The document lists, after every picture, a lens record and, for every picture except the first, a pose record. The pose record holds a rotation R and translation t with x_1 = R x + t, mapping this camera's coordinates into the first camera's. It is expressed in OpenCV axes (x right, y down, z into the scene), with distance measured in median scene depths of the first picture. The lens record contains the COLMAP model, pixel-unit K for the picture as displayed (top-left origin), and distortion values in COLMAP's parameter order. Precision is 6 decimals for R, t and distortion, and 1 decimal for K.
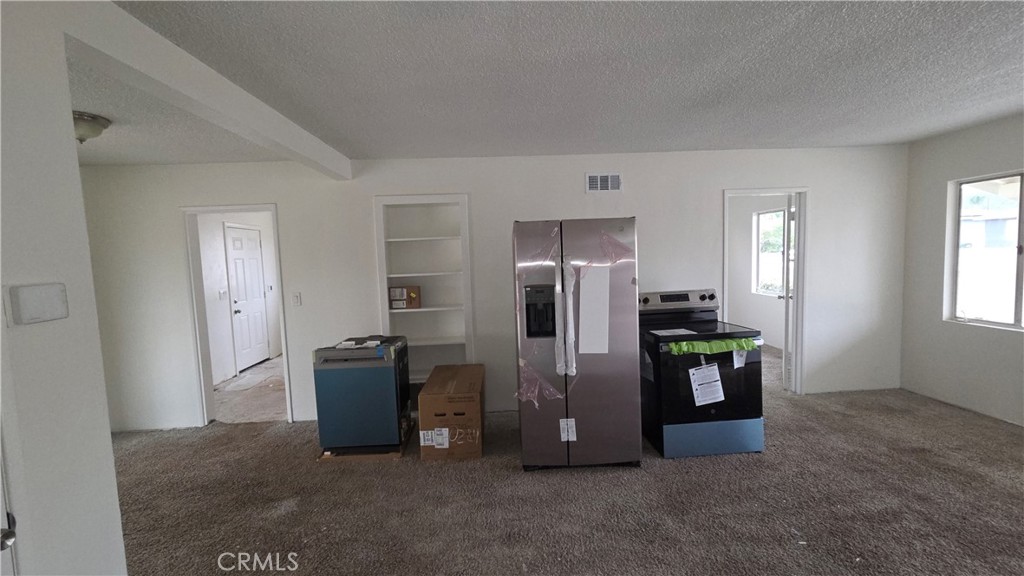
lens RADIAL K [[418.4, 0, 510.5], [0, 418.4, 285.9], [0, 0, 1]] dist [0.001598, 0.000191]
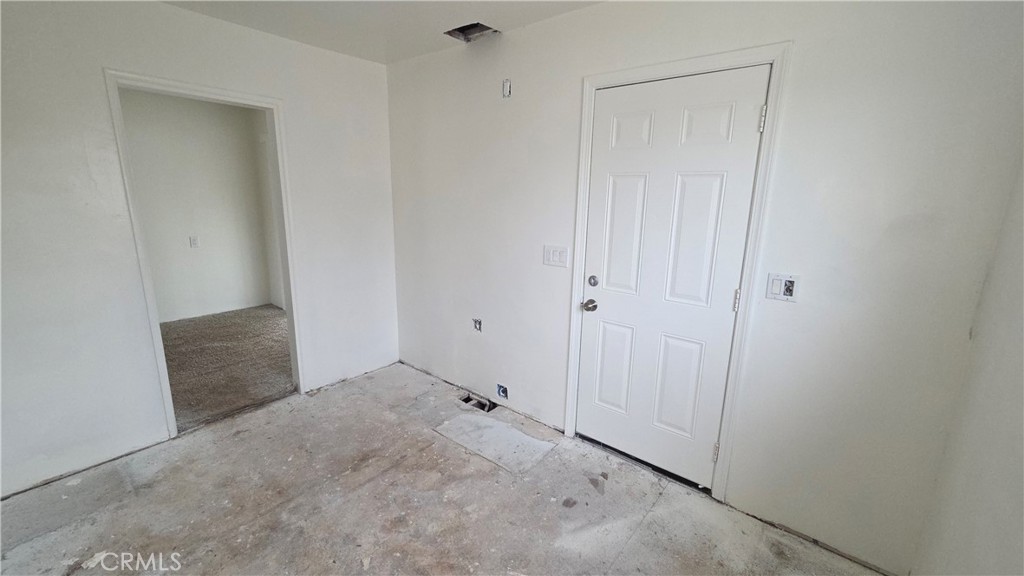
lens RADIAL K [[418.4, 0, 513.5], [0, 418.4, 284.8], [0, 0, 1]] dist [0.001598, 0.000191]
pose [[-0.668761, 0.187215, -0.719520, -0.312348], [-0.050467, 0.954113, 0.295162, -0.077250], [0.741763, 0.233705, -0.628626, 1.210231]]
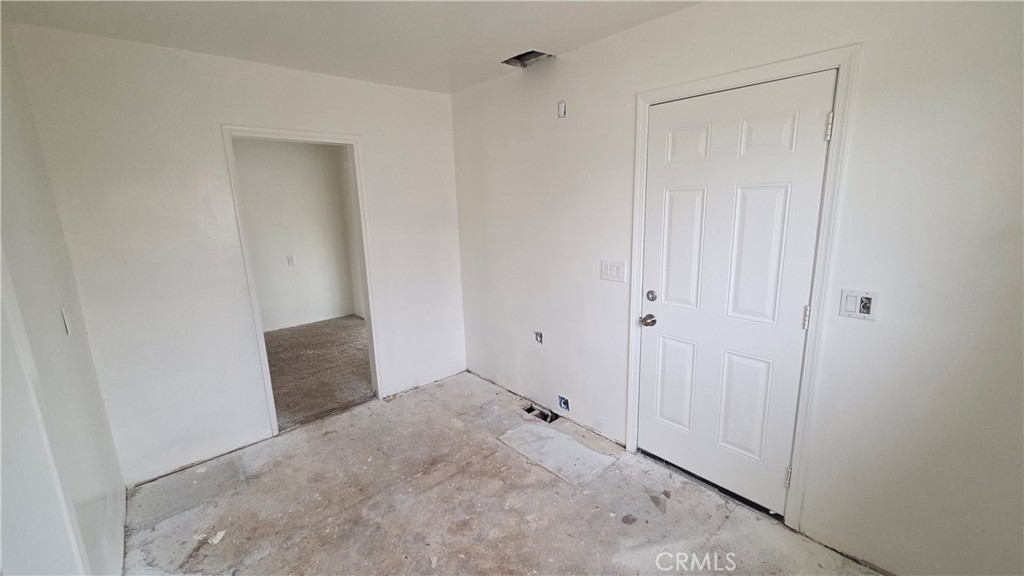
lens RADIAL K [[418.4, 0, 513.2], [0, 418.4, 285.0], [0, 0, 1]] dist [0.001598, 0.000191]
pose [[-0.775232, 0.190100, -0.602393, -0.312425], [0.011685, 0.957794, 0.287218, -0.092661], [0.631569, 0.215621, -0.744734, 1.225667]]
